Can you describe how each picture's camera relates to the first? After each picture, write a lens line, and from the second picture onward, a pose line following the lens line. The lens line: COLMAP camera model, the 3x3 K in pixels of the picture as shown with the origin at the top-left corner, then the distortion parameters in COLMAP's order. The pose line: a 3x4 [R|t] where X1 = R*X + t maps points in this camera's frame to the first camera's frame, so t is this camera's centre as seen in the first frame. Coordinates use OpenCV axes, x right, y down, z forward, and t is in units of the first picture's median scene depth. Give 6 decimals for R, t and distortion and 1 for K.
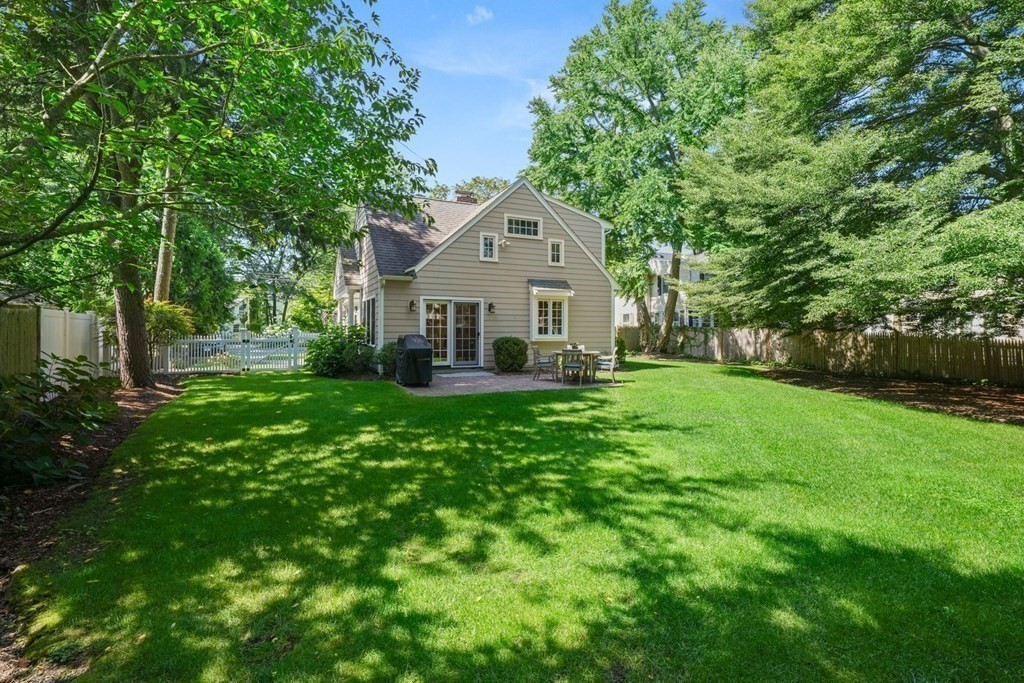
lens RADIAL K [[461.6, 0, 504.1], [0, 461.6, 334.4], [0, 0, 1]] dist [0.001331, -0.000475]
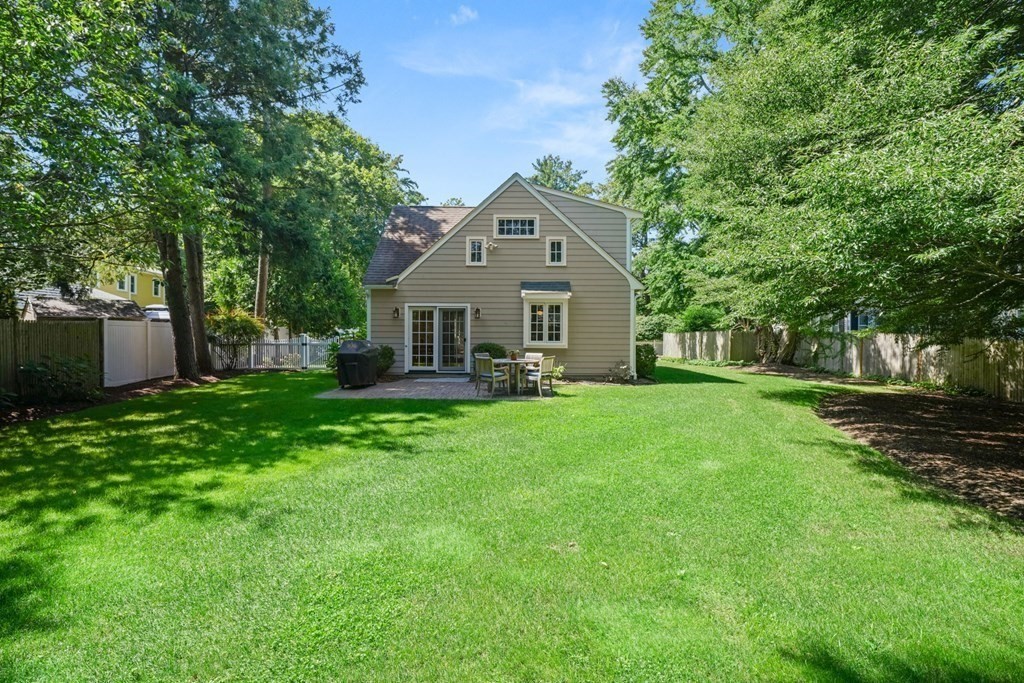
lens RADIAL K [[461.6, 0, 513.7], [0, 461.6, 342.3], [0, 0, 1]] dist [0.001331, -0.000475]
pose [[0.905056, 0.009307, -0.425191, 0.433841], [-0.006164, 0.999943, 0.008768, -0.004481], [0.425248, -0.005315, 0.905061, 0.139205]]
